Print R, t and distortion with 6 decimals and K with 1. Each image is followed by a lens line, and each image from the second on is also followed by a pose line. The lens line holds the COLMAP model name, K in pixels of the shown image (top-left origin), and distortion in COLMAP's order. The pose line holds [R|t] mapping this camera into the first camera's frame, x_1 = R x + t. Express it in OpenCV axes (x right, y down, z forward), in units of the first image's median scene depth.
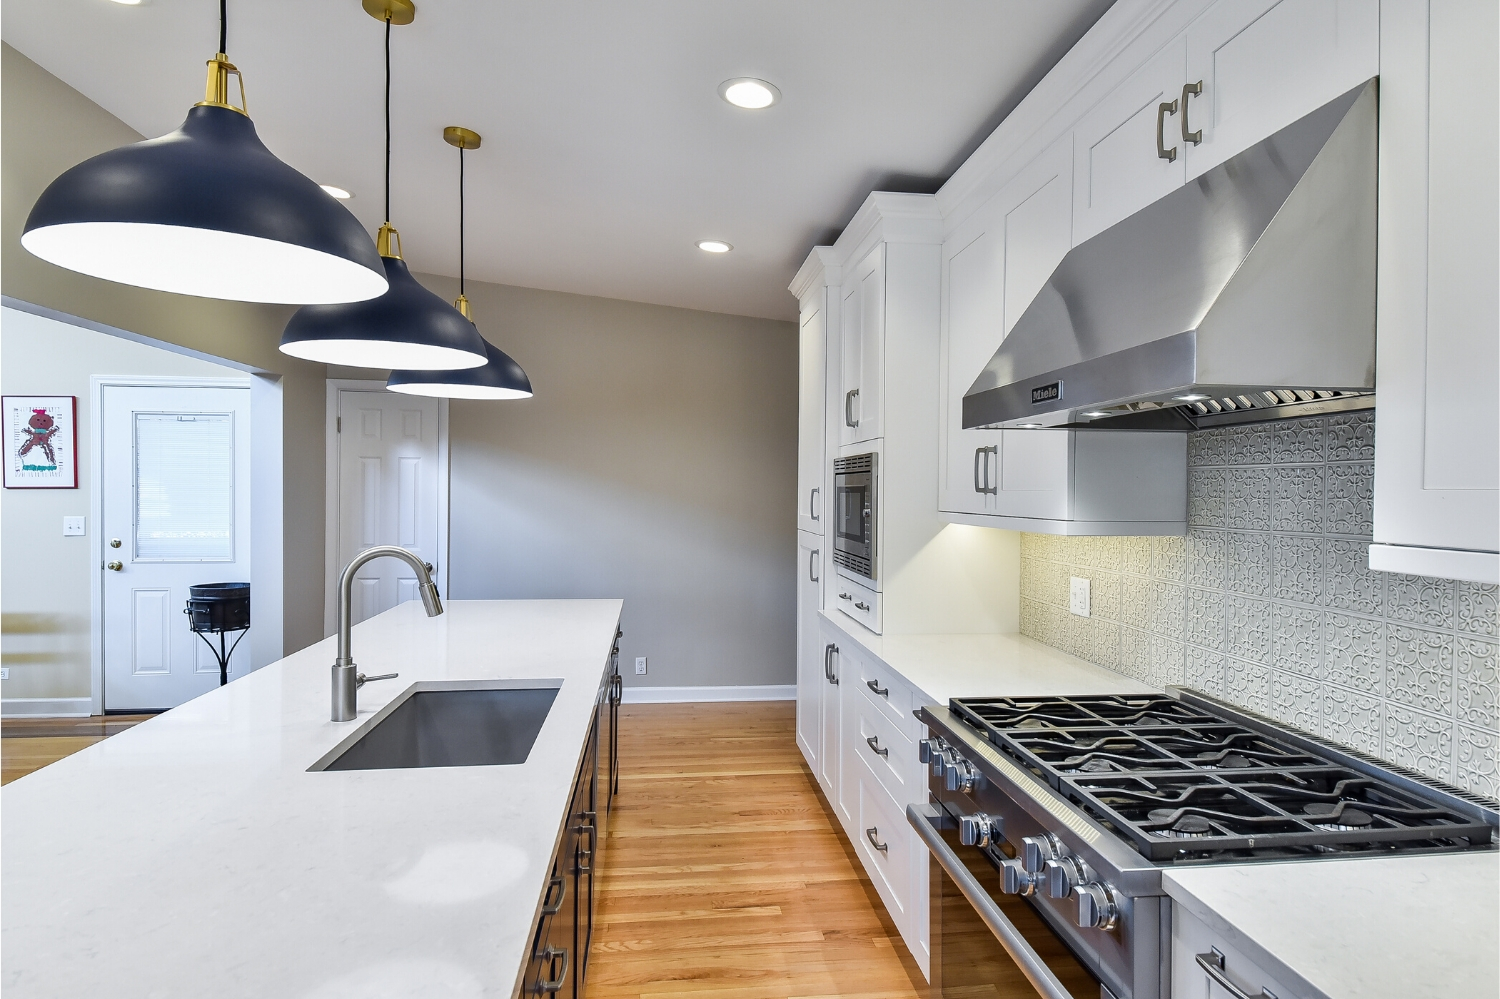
lens RADIAL K [[837.2, 0, 757.4], [0, 837.2, 495.3], [0, 0, 1]] dist [0.017034, -0.006706]
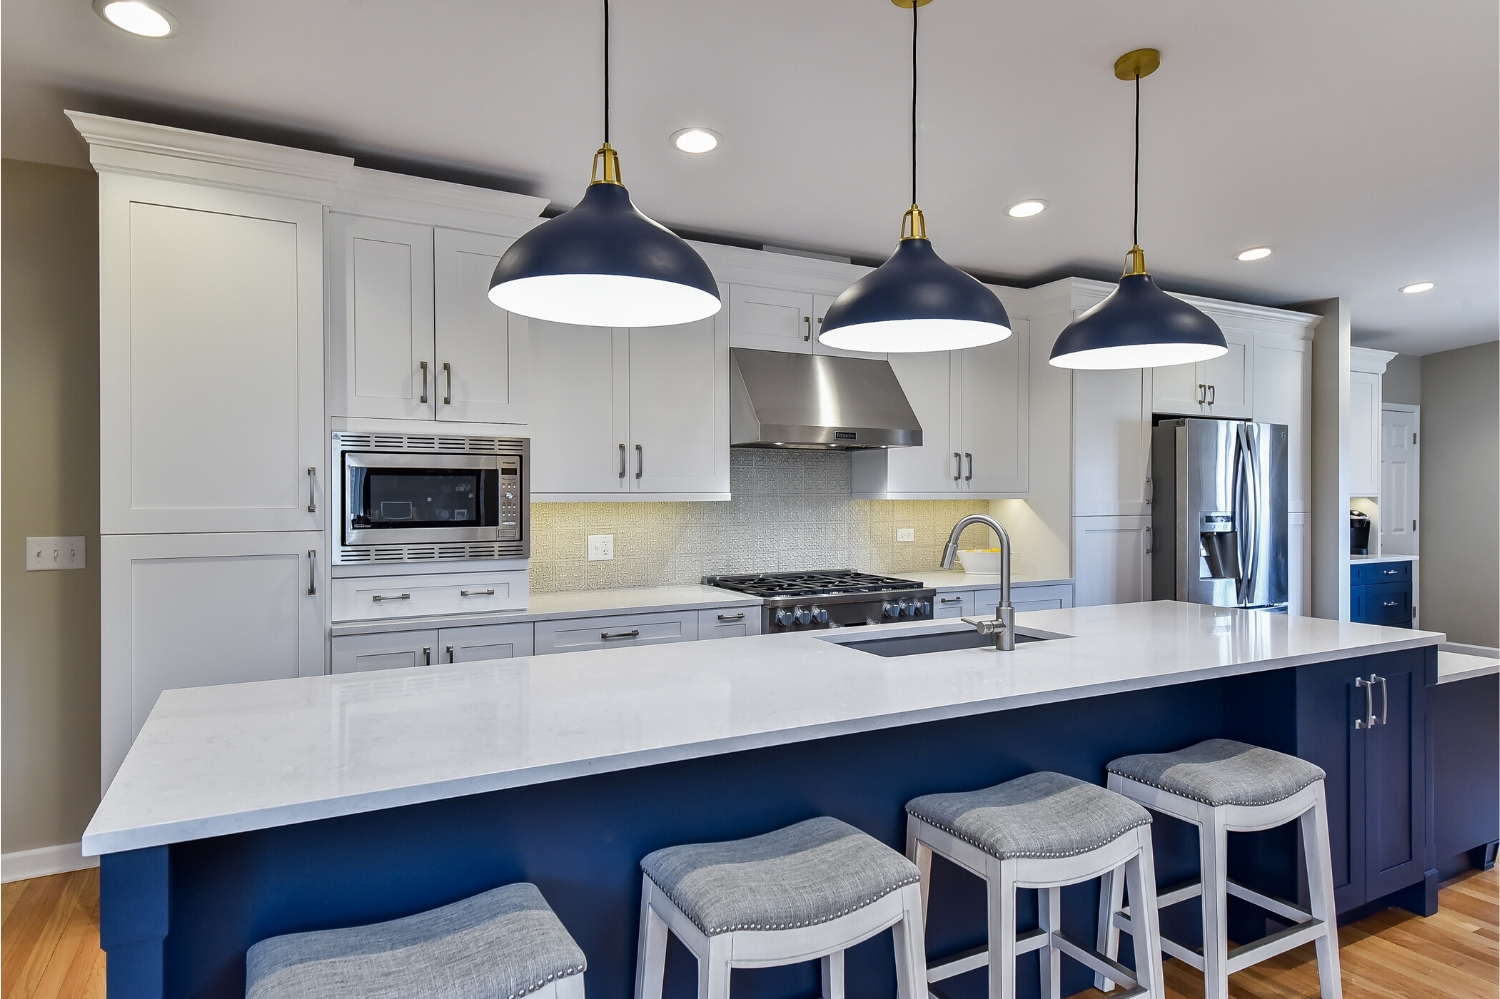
lens RADIAL K [[872.3, 0, 747.8], [0, 872.3, 497.3], [0, 0, 1]] dist [0.031977, -0.004698]
pose [[-0.358703, -0.019548, 0.933247, -1.020914], [0.000914, 0.999773, 0.021292, -0.000068], [-0.933451, 0.008490, -0.358604, 1.169352]]
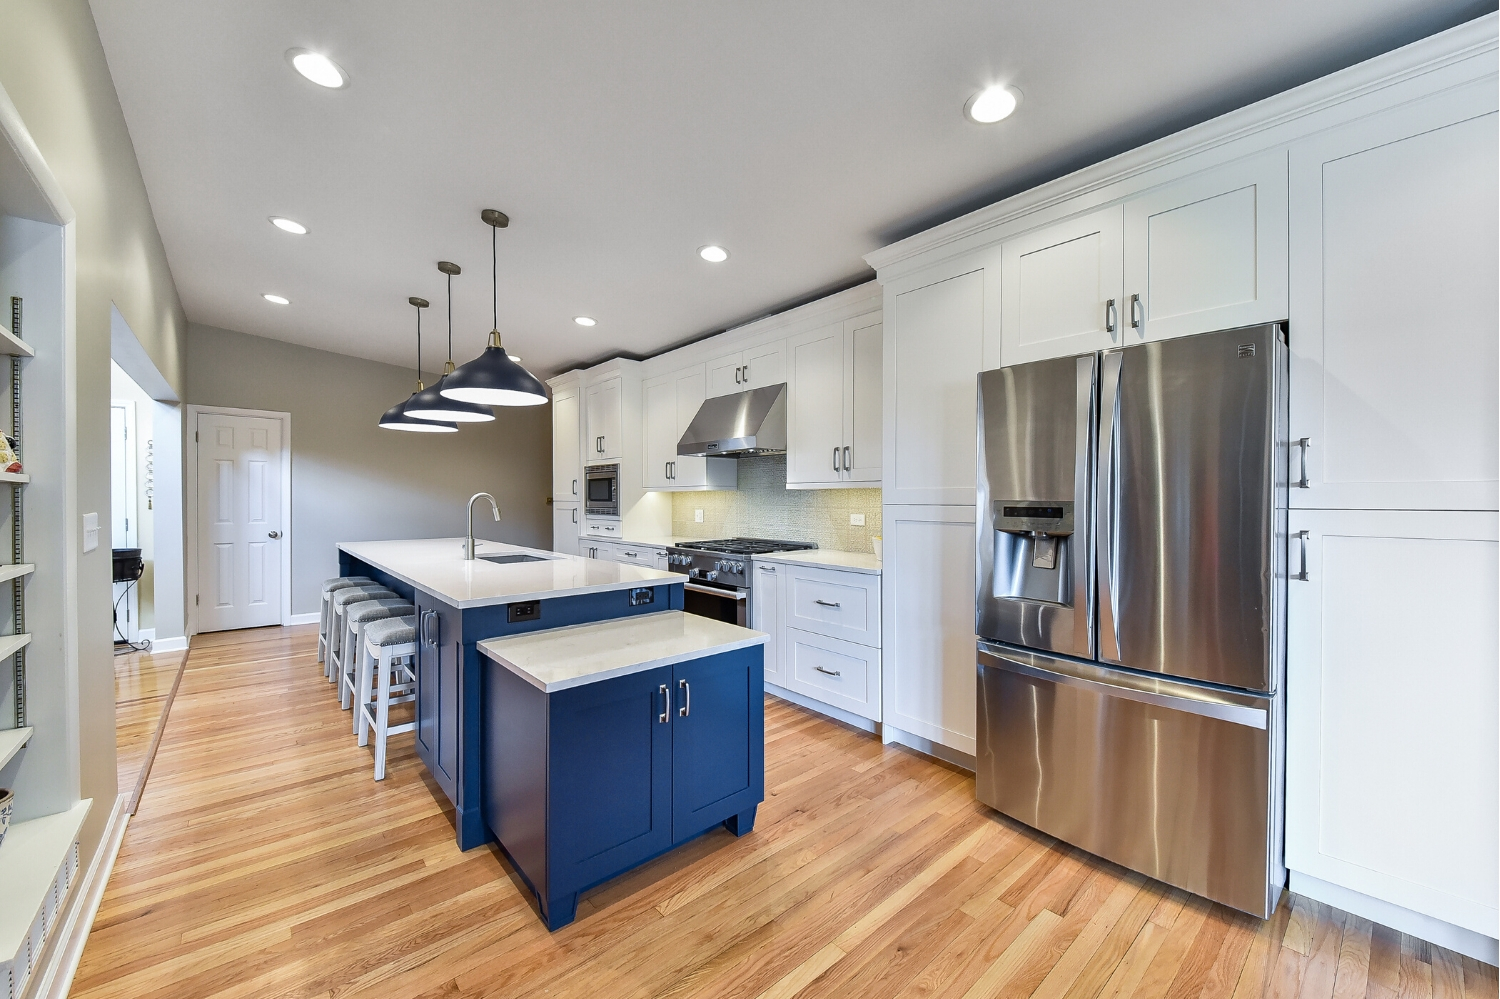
lens RADIAL K [[579.7, 0, 754.1], [0, 579.7, 498.3], [0, 0, 1]] dist [0.019420, -0.001652]
pose [[0.823261, -0.010375, 0.567568, -0.503590], [0.012212, 0.999925, 0.000565, 0.055312], [-0.567531, 0.006466, 0.823326, -0.624053]]
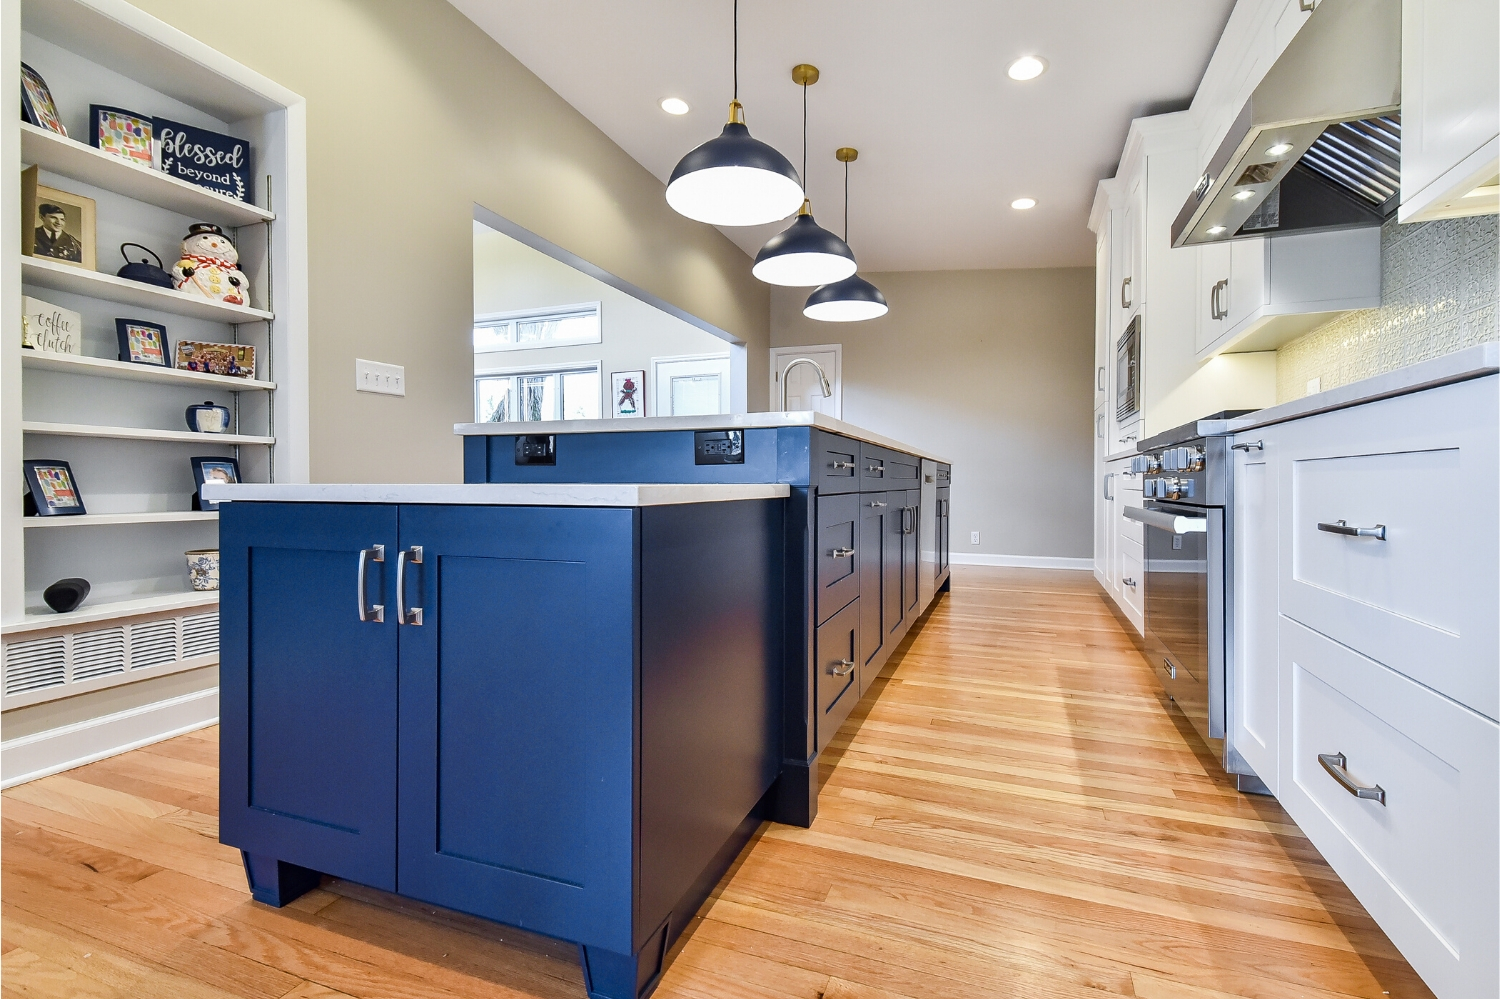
lens RADIAL K [[687.1, 0, 760.6], [0, 687.1, 495.3], [0, 0, 1]] dist [0.000725, -0.000832]
pose [[0.886087, -0.005264, -0.463489, 0.113976], [0.007584, 0.999966, 0.003143, 0.232531], [0.463457, -0.006300, 0.886097, -0.258735]]
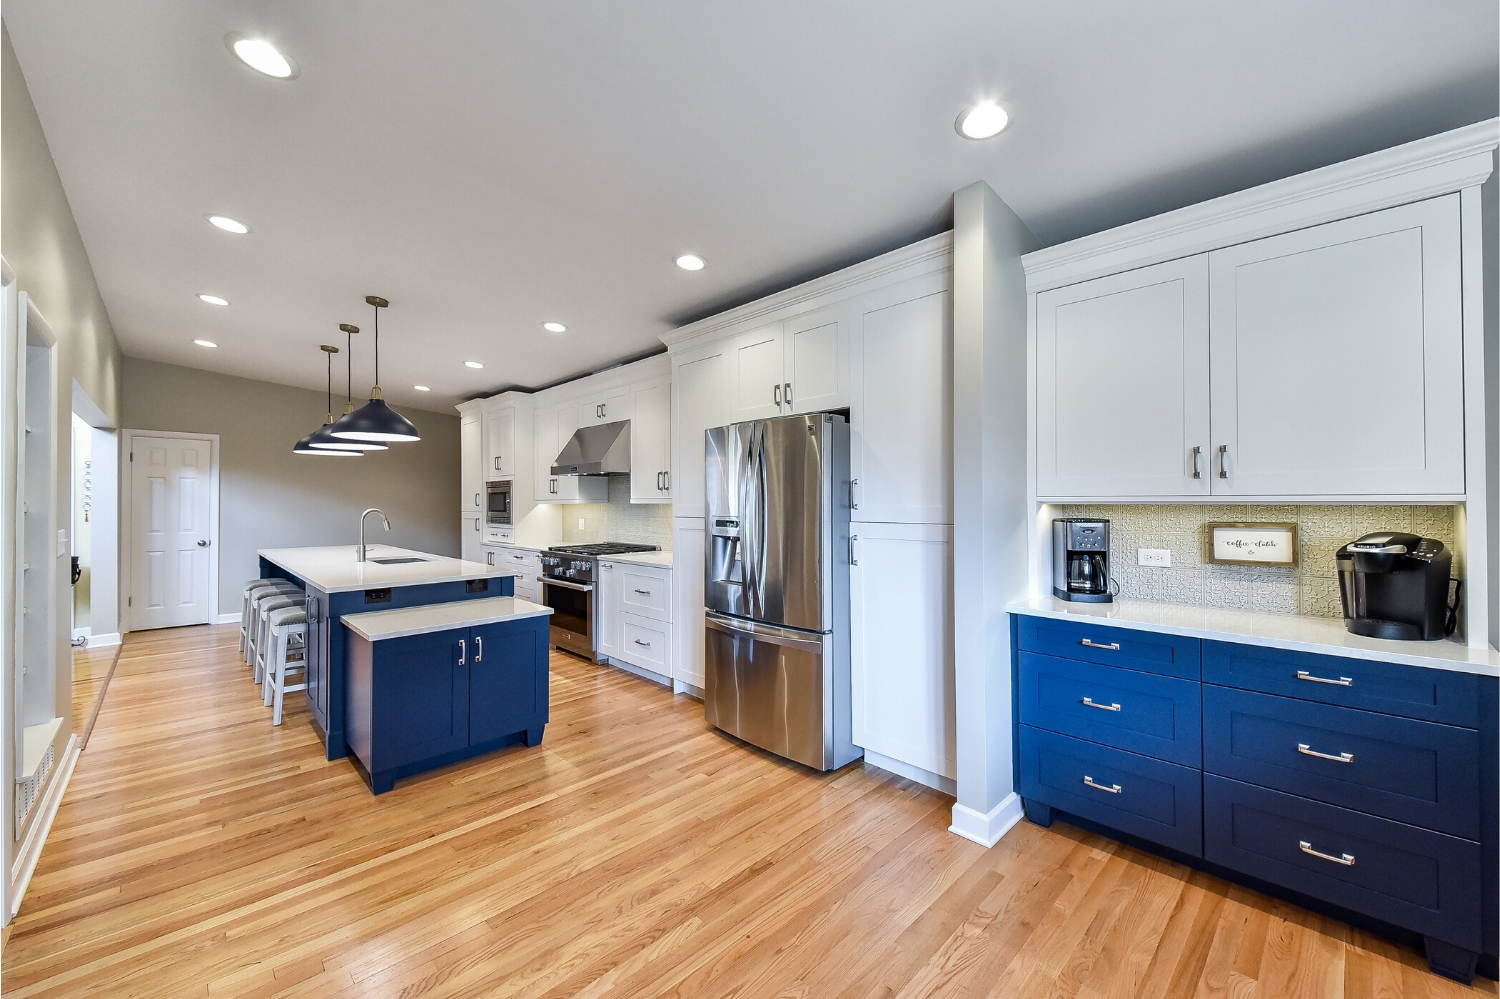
lens RADIAL K [[579.7, 0, 753.6], [0, 579.7, 494.4], [0, 0, 1]] dist [0.019420, -0.001652]
pose [[0.788896, -0.005774, 0.614500, -0.440104], [0.016138, 0.999806, -0.011323, 0.034783], [-0.614315, 0.018850, 0.788836, -1.107319]]
